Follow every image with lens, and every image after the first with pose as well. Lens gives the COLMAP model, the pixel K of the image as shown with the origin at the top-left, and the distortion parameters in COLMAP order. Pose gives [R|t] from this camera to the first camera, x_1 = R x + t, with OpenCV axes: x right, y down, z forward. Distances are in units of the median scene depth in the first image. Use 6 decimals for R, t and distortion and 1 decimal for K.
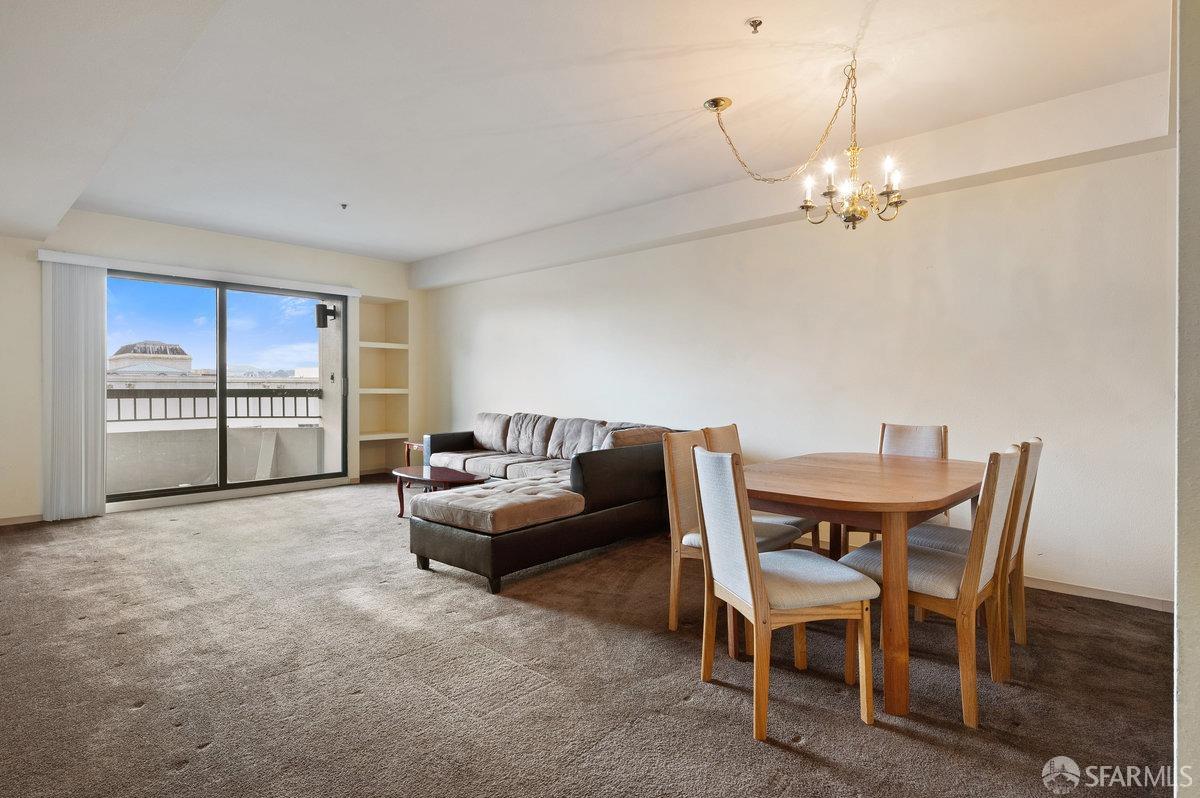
lens RADIAL K [[615.9, 0, 593.8], [0, 615.9, 392.2], [0, 0, 1]] dist [-0.000325, -0.000909]
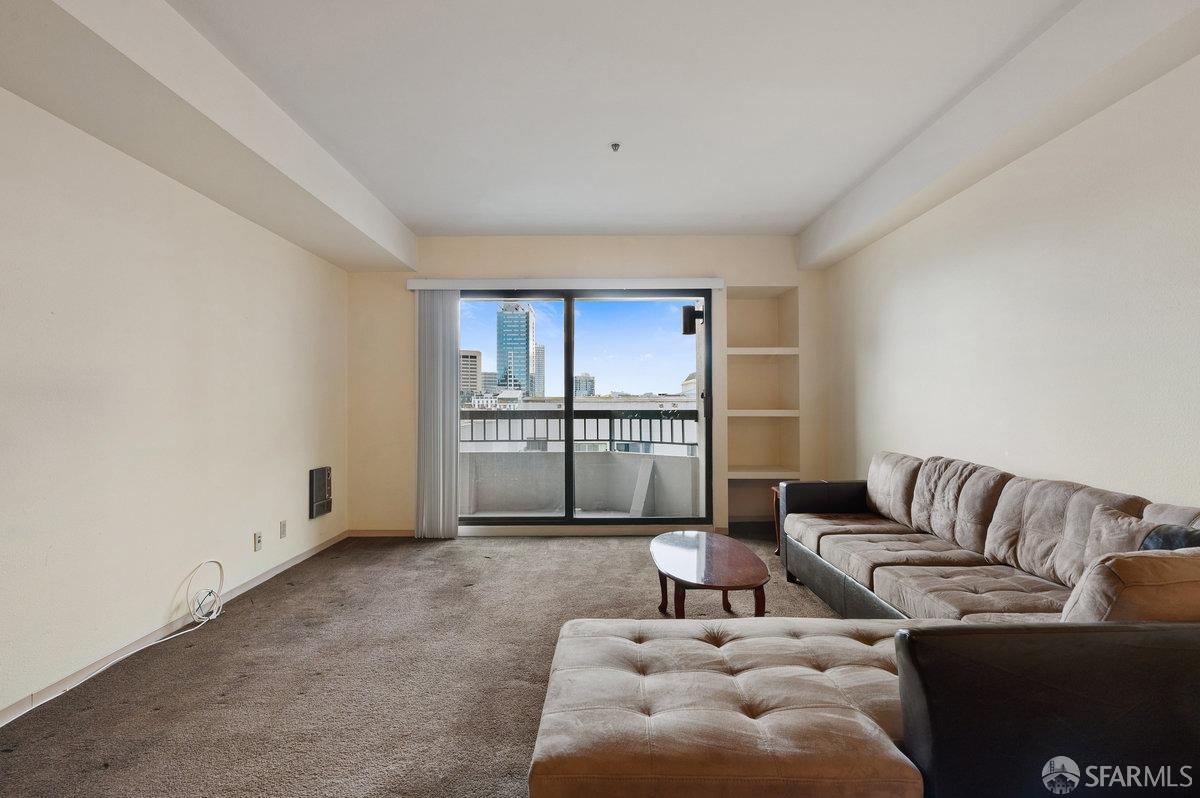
lens RADIAL K [[594.5, 0, 595.3], [0, 594.5, 396.5], [0, 0, 1]] dist [0.000808, -0.000502]
pose [[0.682160, -0.014406, -0.731061, 0.054497], [-0.002656, 0.999751, -0.022178, -0.006526], [0.731198, 0.017071, 0.681952, 0.461930]]
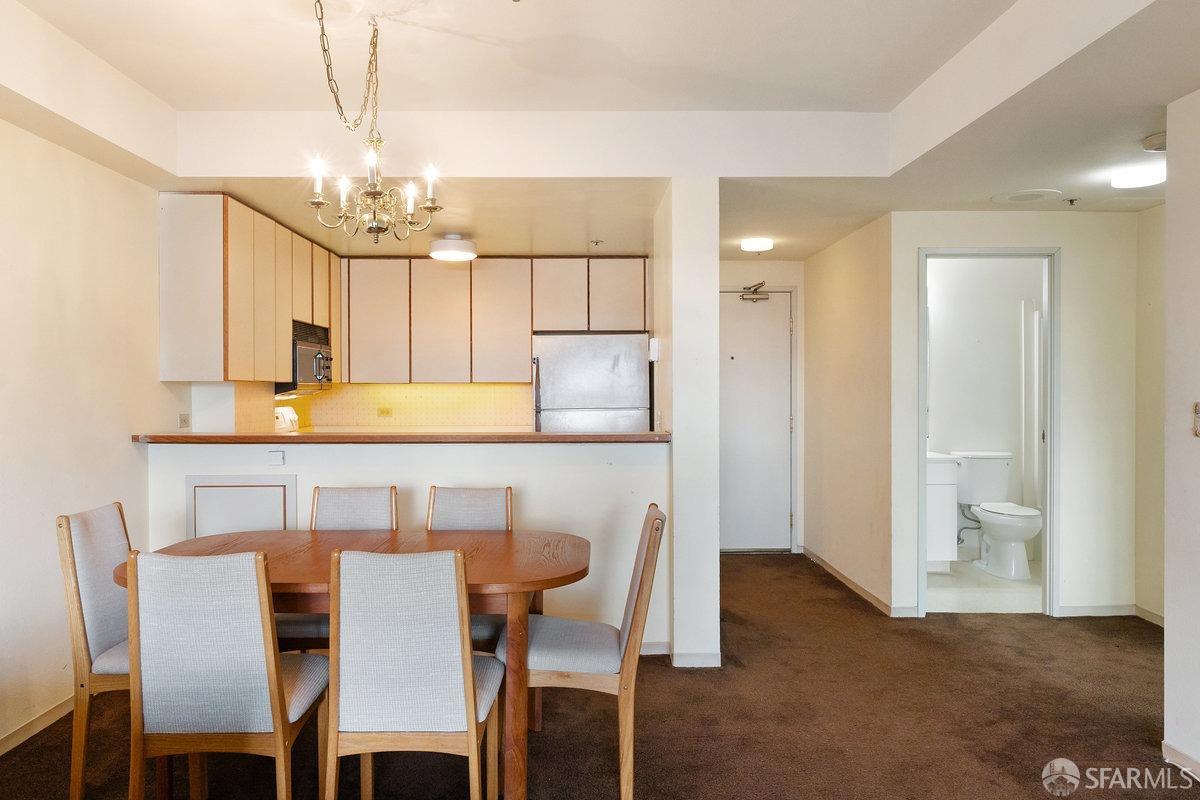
lens RADIAL K [[849.5, 0, 591.8], [0, 849.5, 396.1], [0, 0, 1]] dist [-0.000905, -0.004445]
pose [[-0.692605, -0.006382, 0.721289, -0.258525], [0.009096, 0.999804, 0.017580, -0.041642], [-0.721260, 0.018736, -0.692411, 0.735592]]
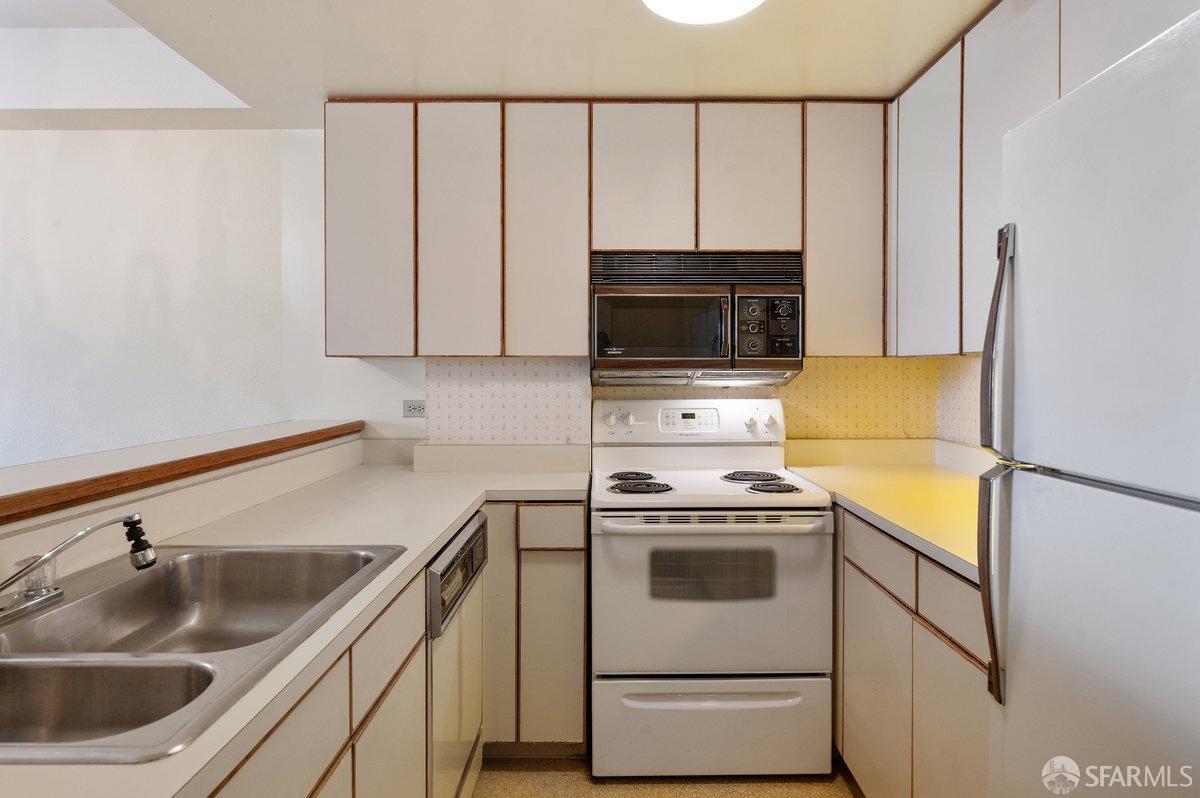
lens RADIAL K [[695.2, 0, 604.9], [0, 695.2, 381.5], [0, 0, 1]] dist [0.001074, 0.001169]
pose [[0.735347, -0.010714, 0.677606, 0.324589], [0.008552, 0.999942, 0.006530, -0.030549], [-0.677637, 0.000993, 0.735396, 0.008156]]
